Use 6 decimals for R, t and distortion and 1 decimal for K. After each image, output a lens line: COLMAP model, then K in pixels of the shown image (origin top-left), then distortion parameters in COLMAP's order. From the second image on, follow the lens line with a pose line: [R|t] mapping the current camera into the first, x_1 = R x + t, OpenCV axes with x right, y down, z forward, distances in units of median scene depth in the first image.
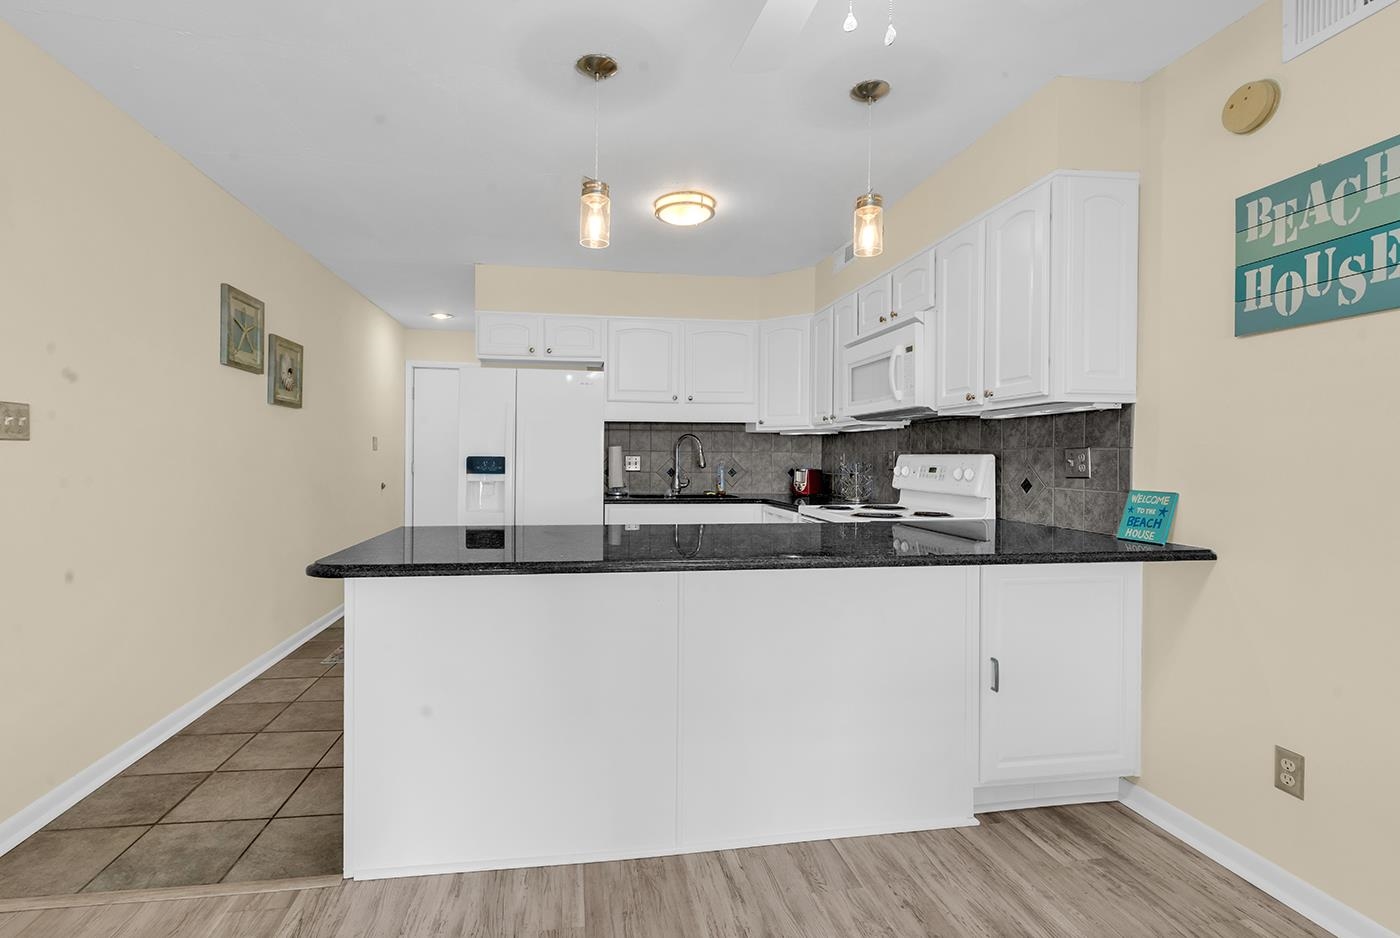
lens RADIAL K [[653.4, 0, 674.4], [0, 653.4, 493.5], [0, 0, 1]] dist [-0.000162, 0.001001]
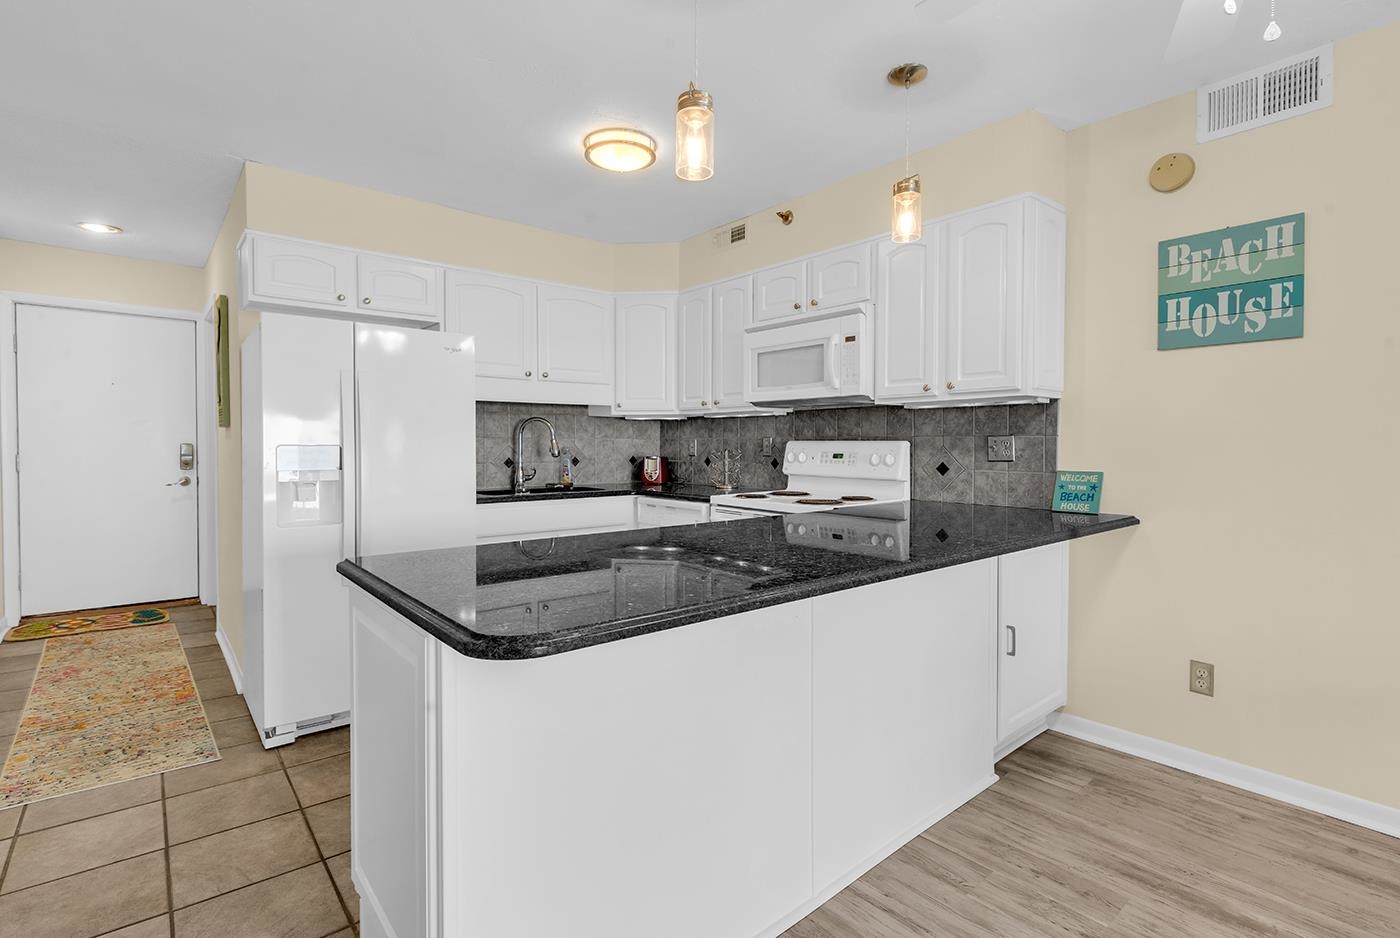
lens RADIAL K [[653.4, 0, 707.5], [0, 653.4, 486.2], [0, 0, 1]] dist [-0.000162, 0.001001]
pose [[0.853558, -0.033626, 0.519912, -0.510018], [0.029216, 0.999434, 0.016674, -0.016785], [-0.520178, 0.000958, 0.854057, 0.319568]]
